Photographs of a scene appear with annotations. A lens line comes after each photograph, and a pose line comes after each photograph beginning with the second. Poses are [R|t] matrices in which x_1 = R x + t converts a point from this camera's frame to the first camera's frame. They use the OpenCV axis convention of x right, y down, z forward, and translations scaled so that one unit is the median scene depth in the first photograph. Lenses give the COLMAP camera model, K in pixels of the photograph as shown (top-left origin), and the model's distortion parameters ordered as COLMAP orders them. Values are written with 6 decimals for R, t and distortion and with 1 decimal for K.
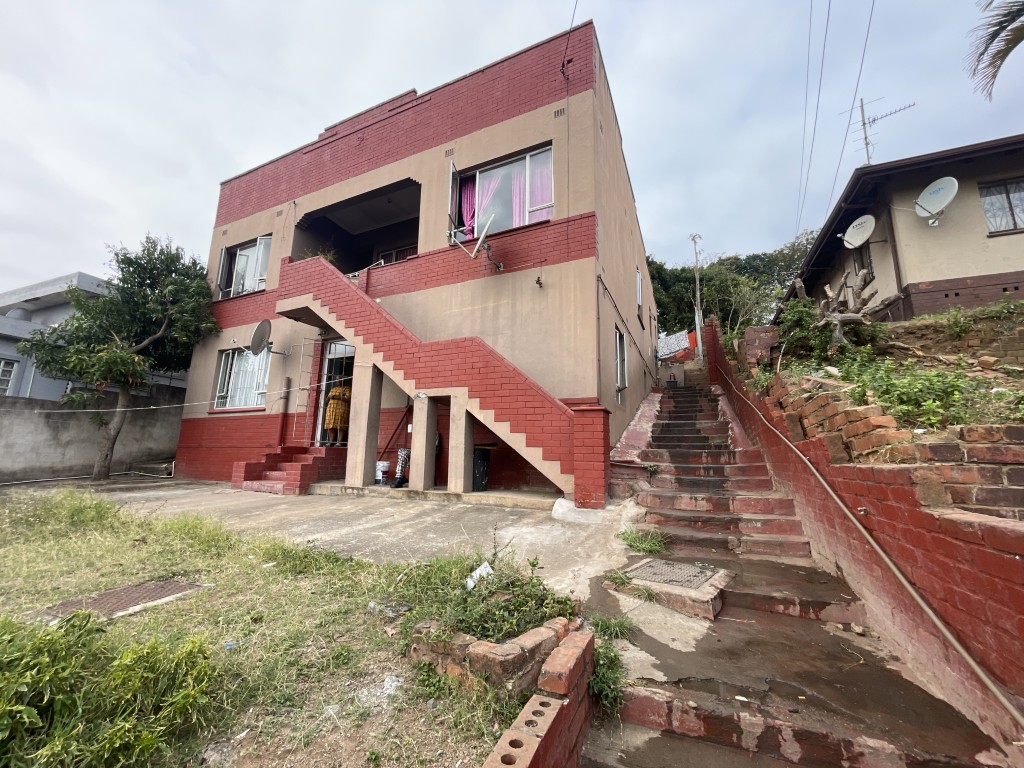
lens RADIAL K [[417.3, 0, 513.6], [0, 417.3, 382.2], [0, 0, 1]] dist [-0.001194, 0.000005]
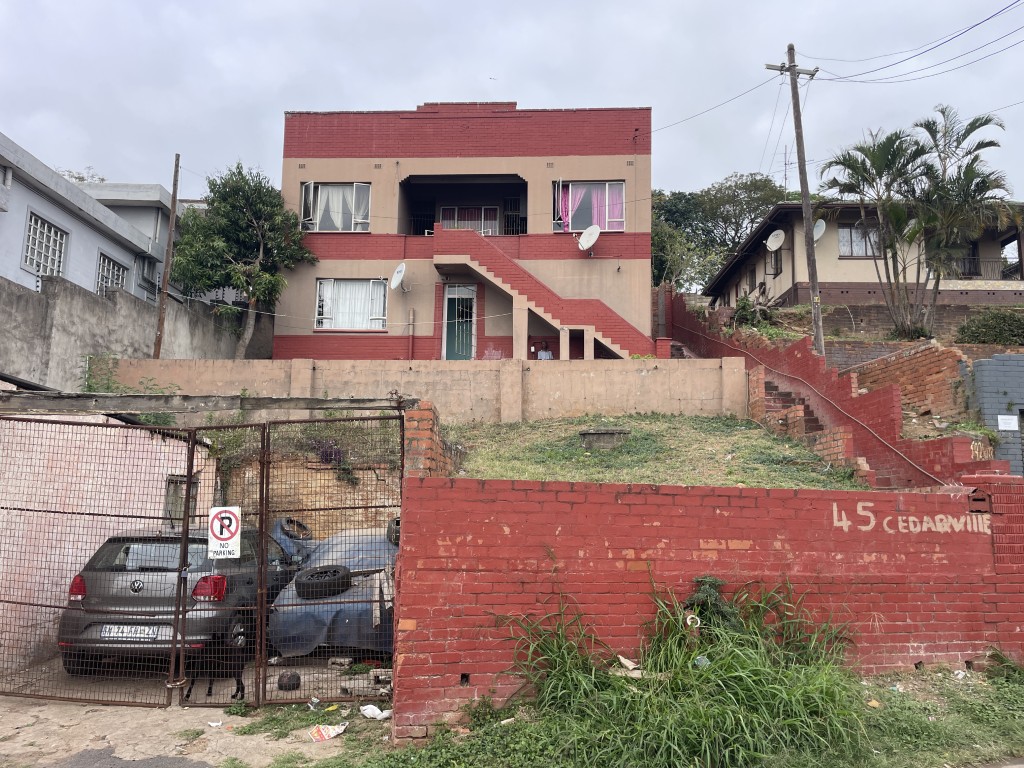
lens RADIAL K [[779.1, 0, 509.5], [0, 779.1, 379.9], [0, 0, 1]] dist [0.065566, -0.063276]
pose [[0.932578, 0.051002, 0.357347, -1.341082], [-0.069310, 0.996848, 0.038608, 0.114185], [-0.354251, -0.060772, 0.933173, -1.701779]]
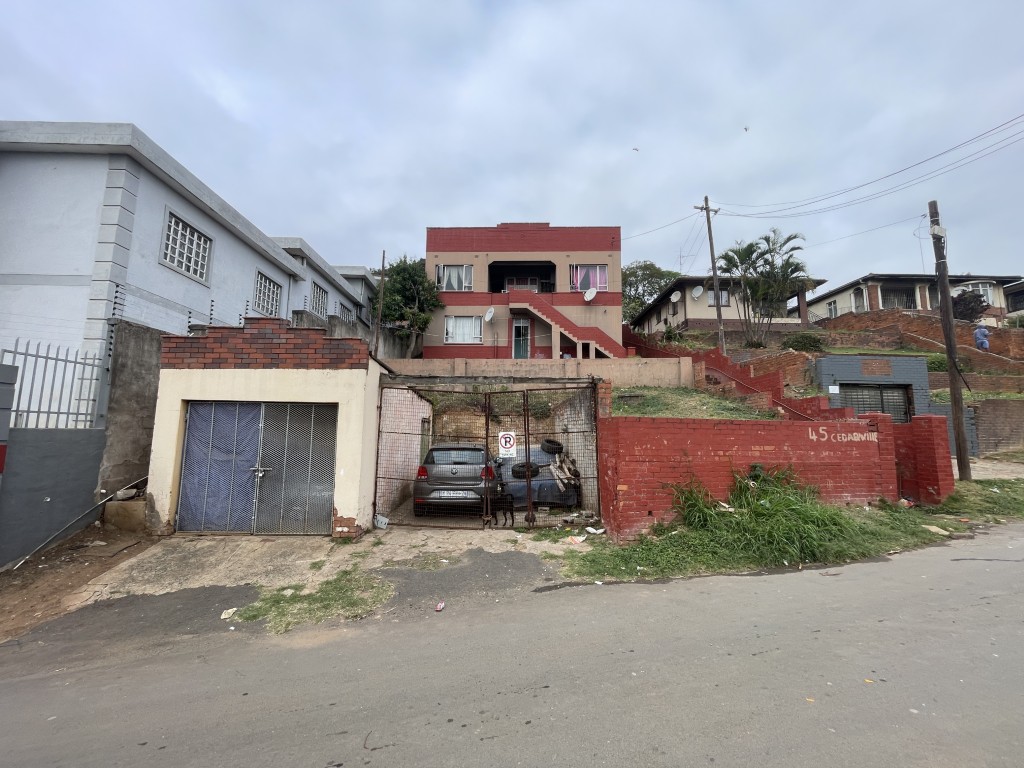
lens RADIAL K [[417.3, 0, 511.1], [0, 417.3, 383.1], [0, 0, 1]] dist [-0.001194, 0.000005]
pose [[0.921088, 0.036680, 0.387622, -1.693419], [-0.068437, 0.995305, 0.068438, 0.139344], [-0.383292, -0.089565, 0.919274, -1.627793]]
